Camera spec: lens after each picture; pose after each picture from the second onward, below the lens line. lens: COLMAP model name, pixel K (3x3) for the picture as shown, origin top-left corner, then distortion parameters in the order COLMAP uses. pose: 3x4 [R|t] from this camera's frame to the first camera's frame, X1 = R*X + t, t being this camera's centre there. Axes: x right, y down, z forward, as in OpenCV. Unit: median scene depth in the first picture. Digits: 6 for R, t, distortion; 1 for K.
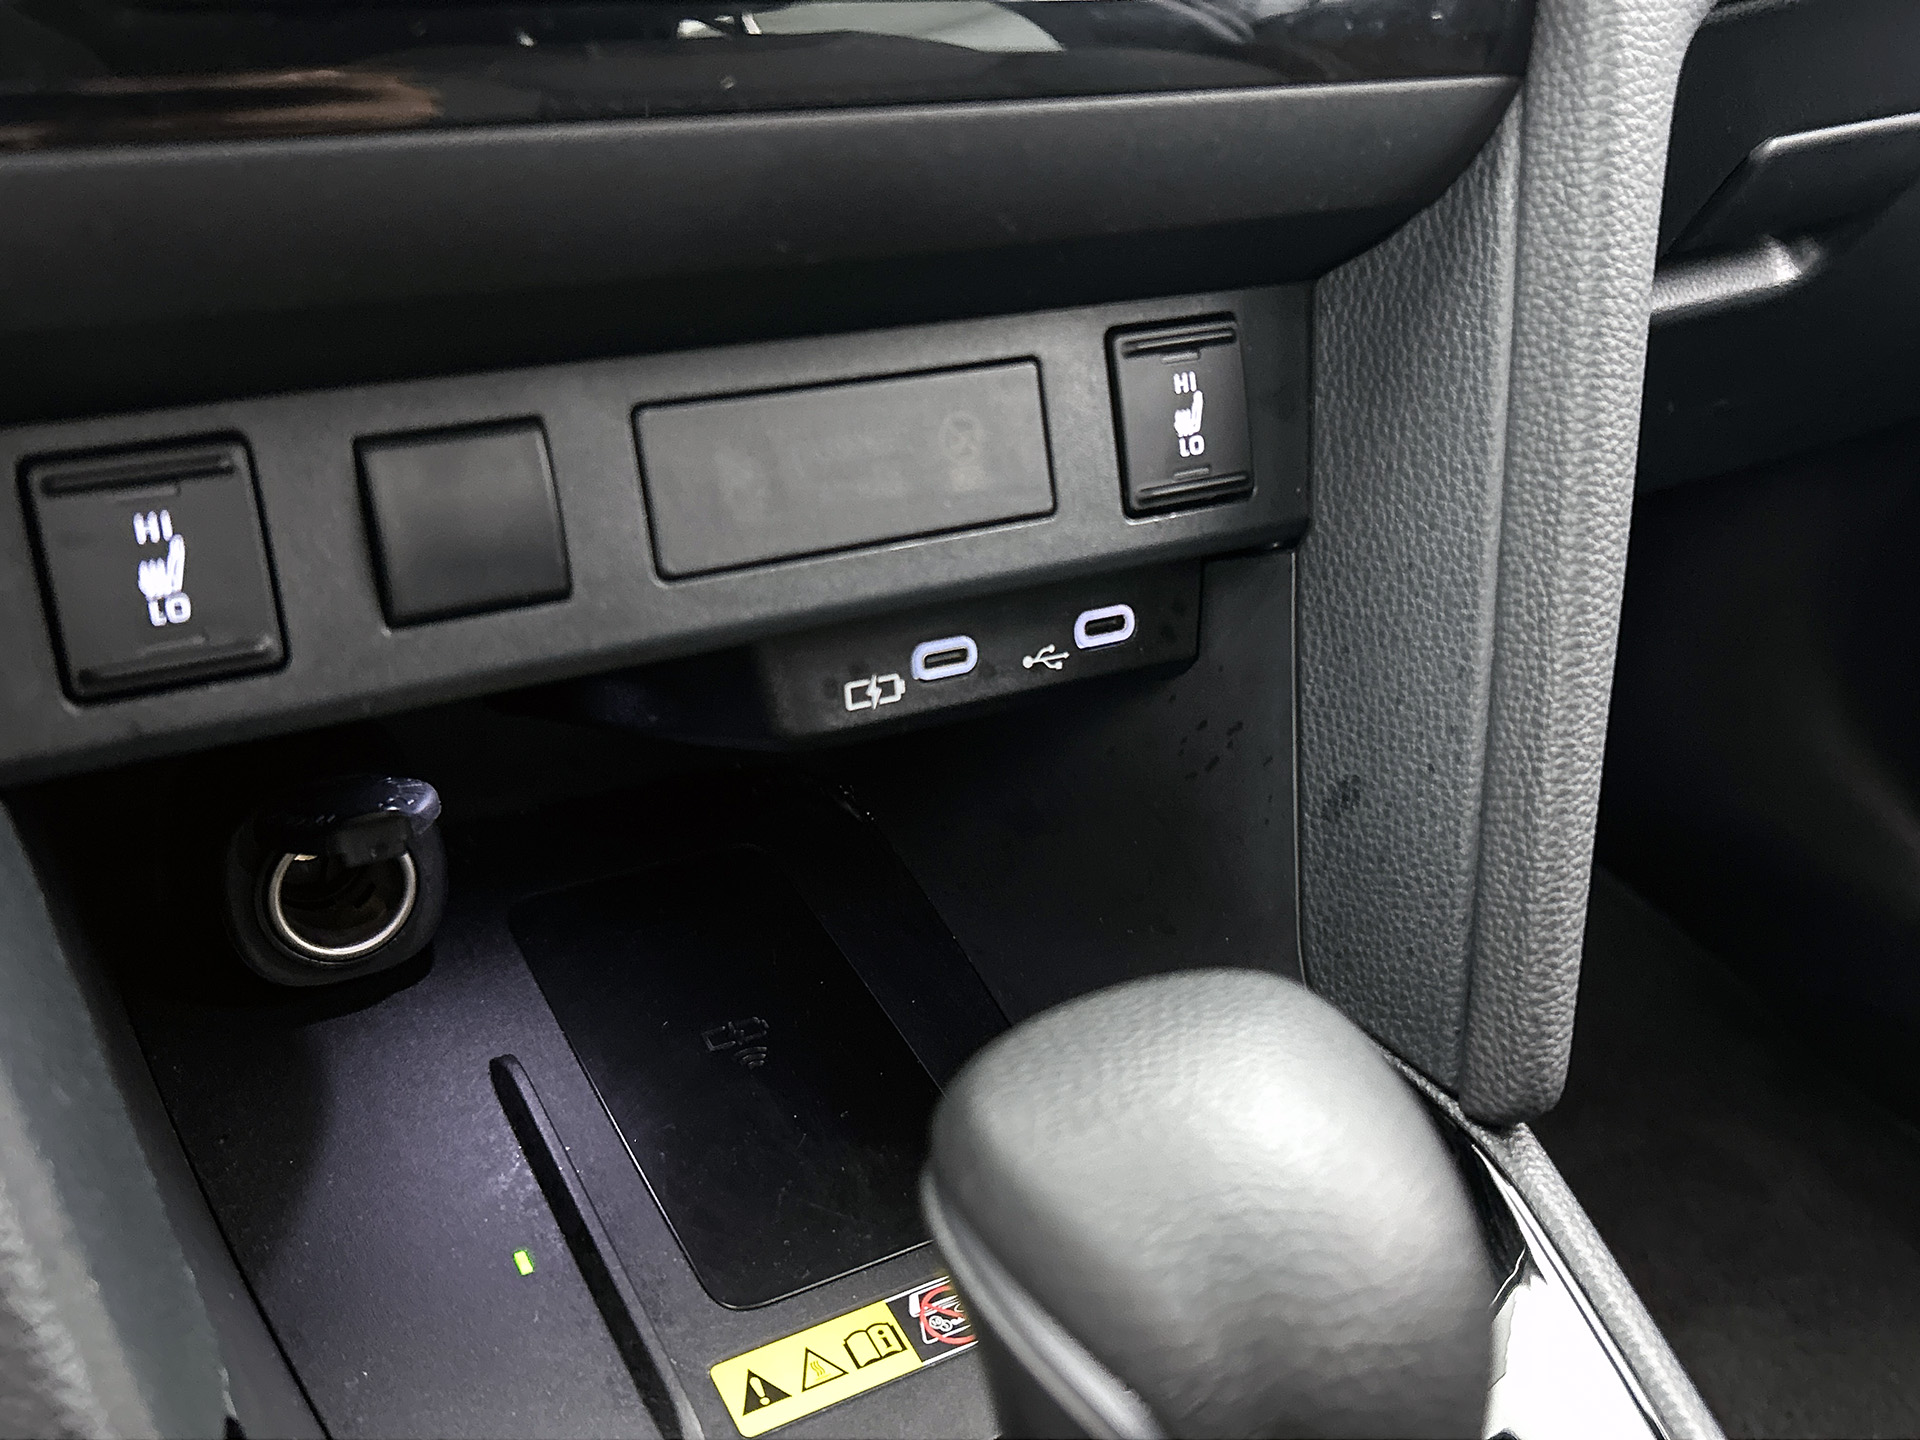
lens RADIAL K [[1863.1, 0, 953.3], [0, 1863.1, 706.2], [0, 0, 1]] dist [0.045625, 0.000000]
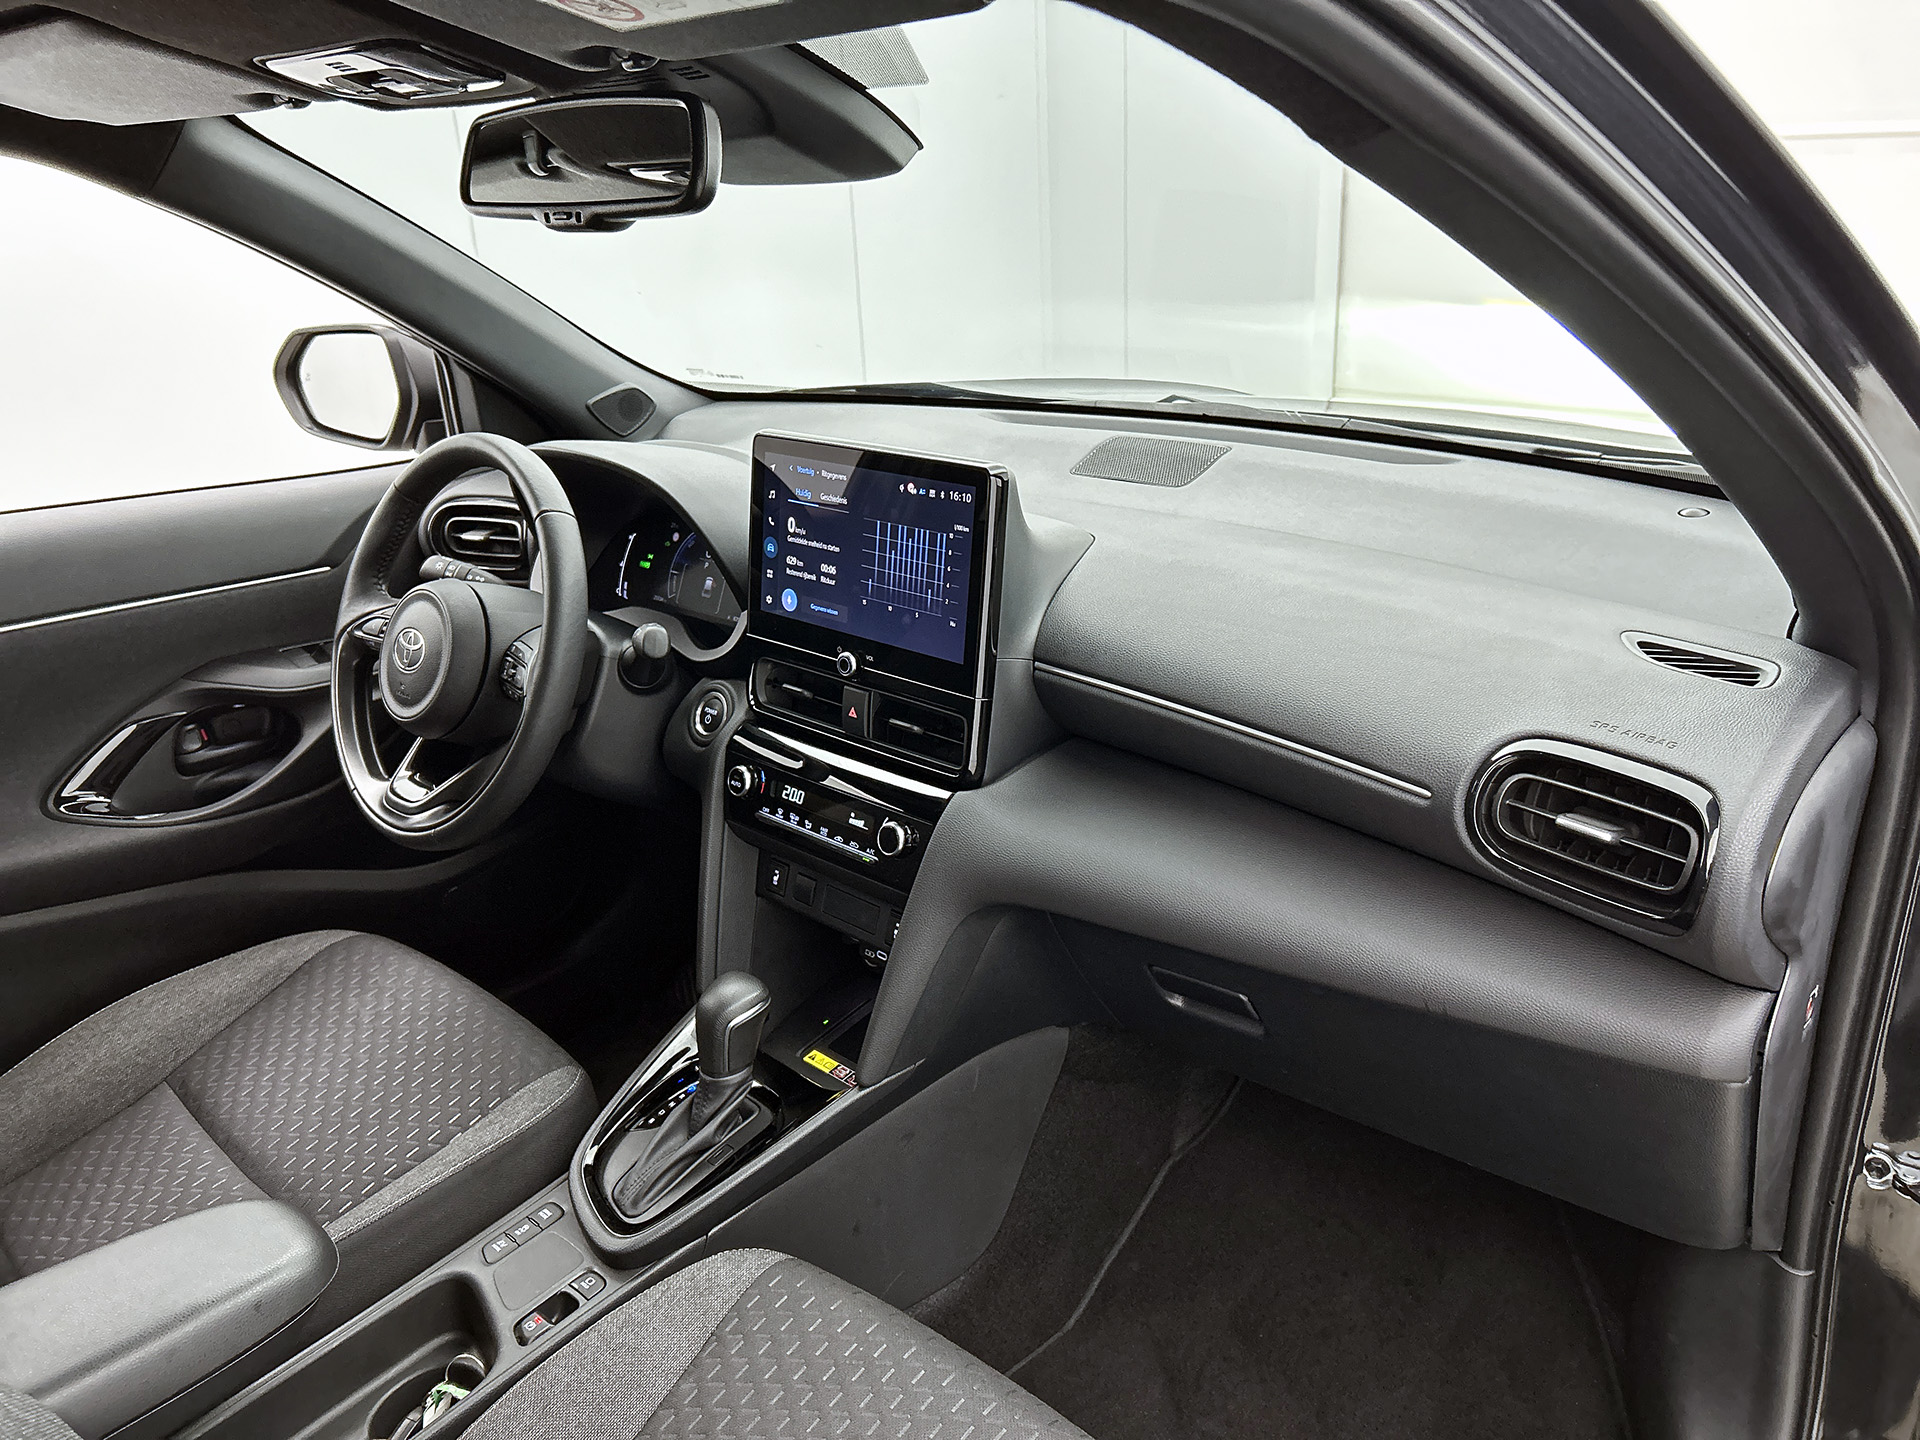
lens RADIAL K [[1456.6, 0, 985.6], [0, 1456.6, 709.9], [0, 0, 1]] dist [0.047170, -0.065676]
pose [[0.295499, 0.281240, -0.913008, 3.853220], [-0.393973, 0.906512, 0.151728, -1.473322], [0.870325, 0.314865, 0.378675, -0.528490]]
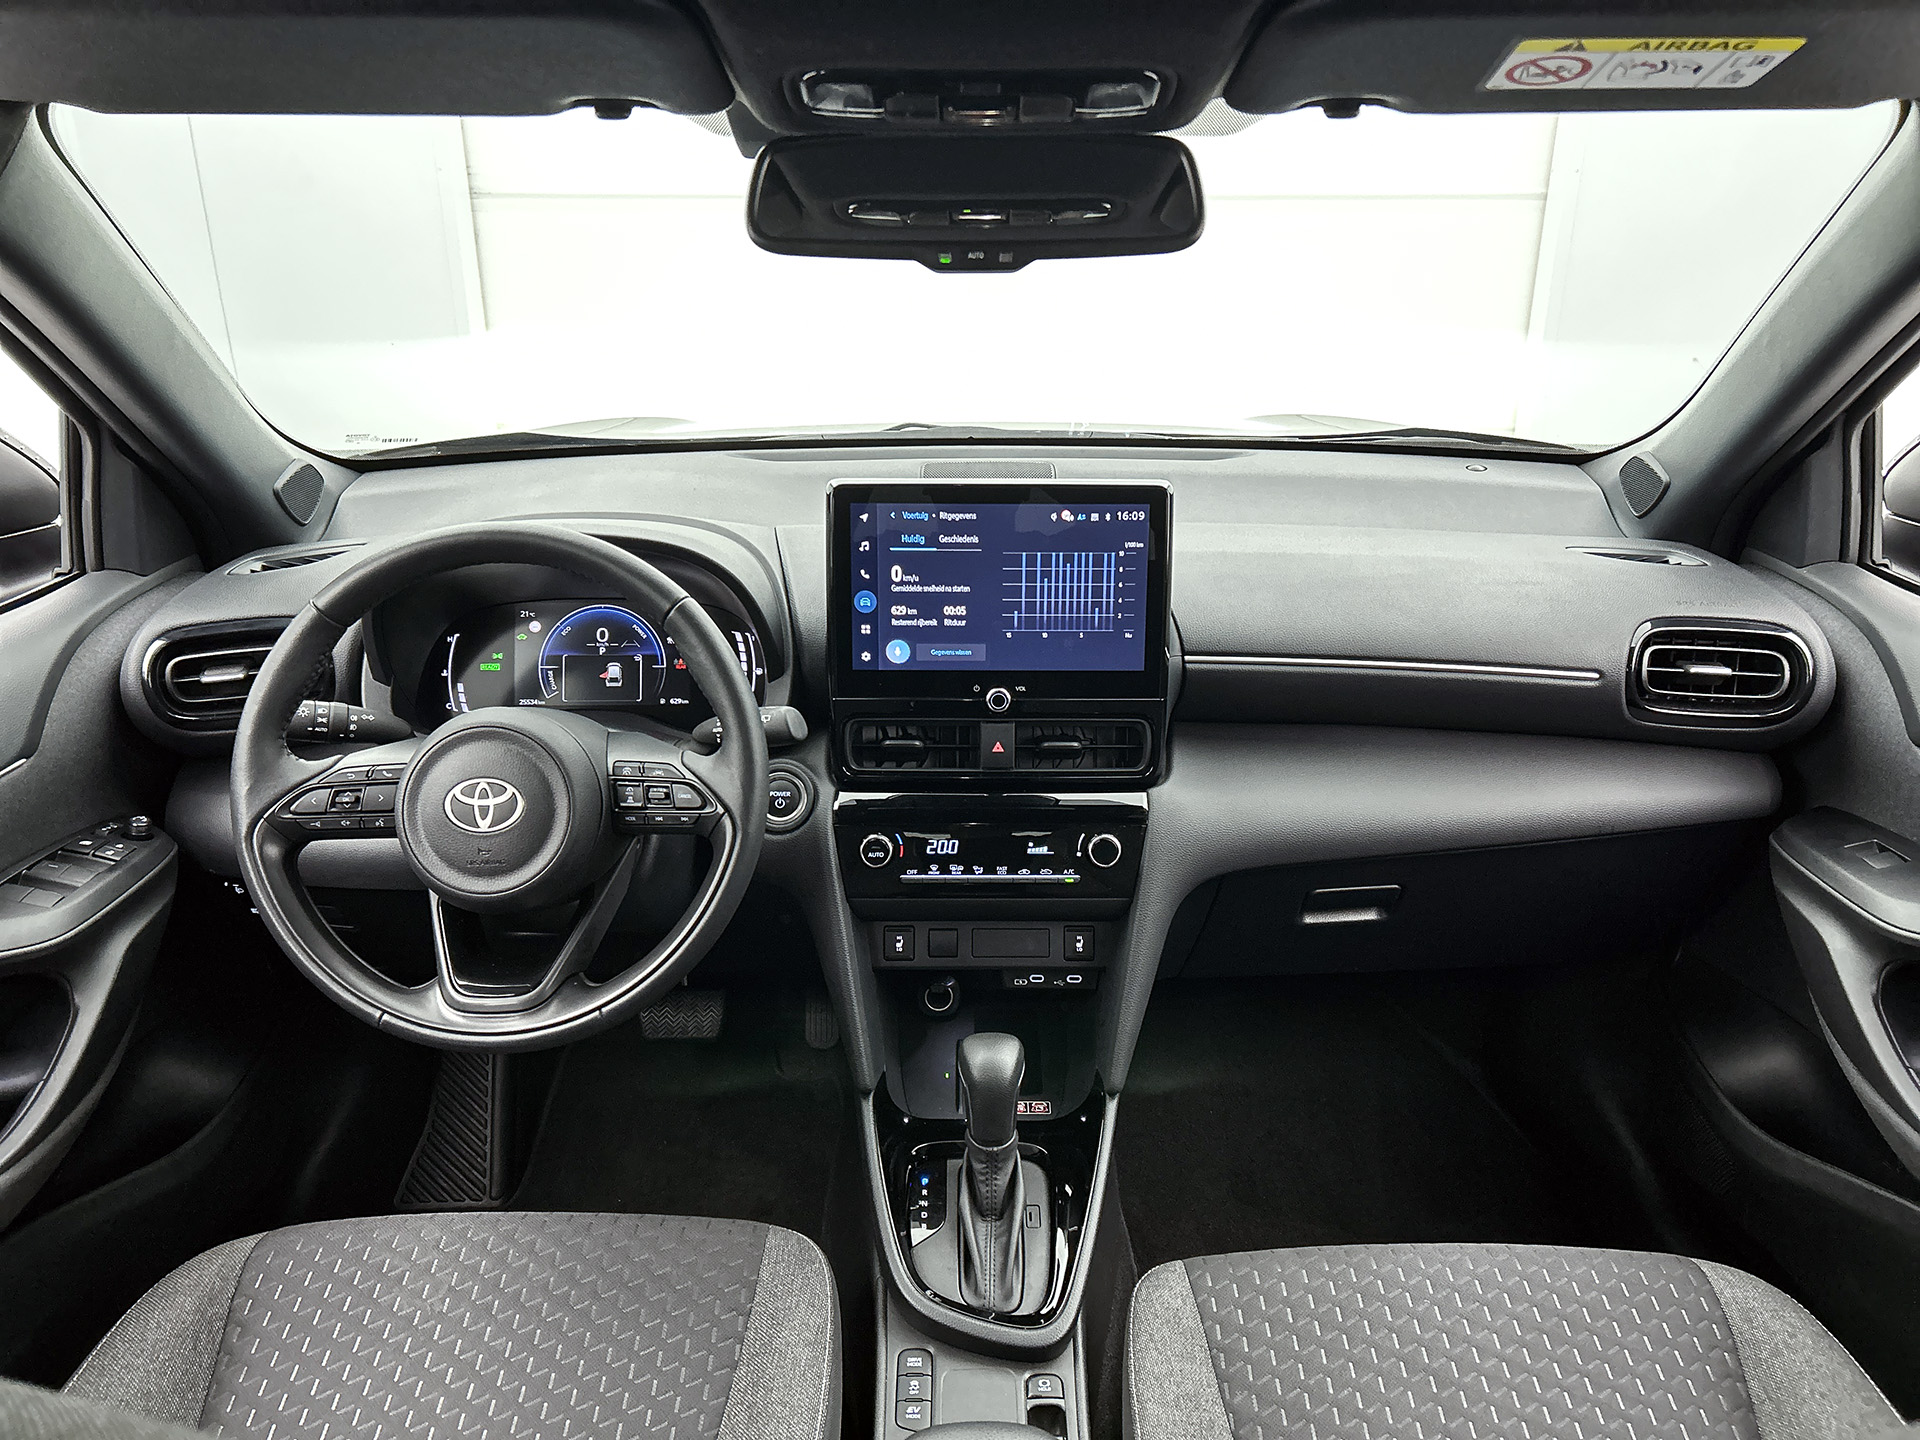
lens RADIAL K [[1456.6, 0, 993.3], [0, 1456.6, 708.0], [0, 0, 1]] dist [0.047170, -0.065676]
pose [[0.868093, 0.128679, -0.479434, 1.890642], [-0.193202, 0.977247, -0.087531, -0.415567], [0.457262, 0.168613, 0.873202, -2.974639]]
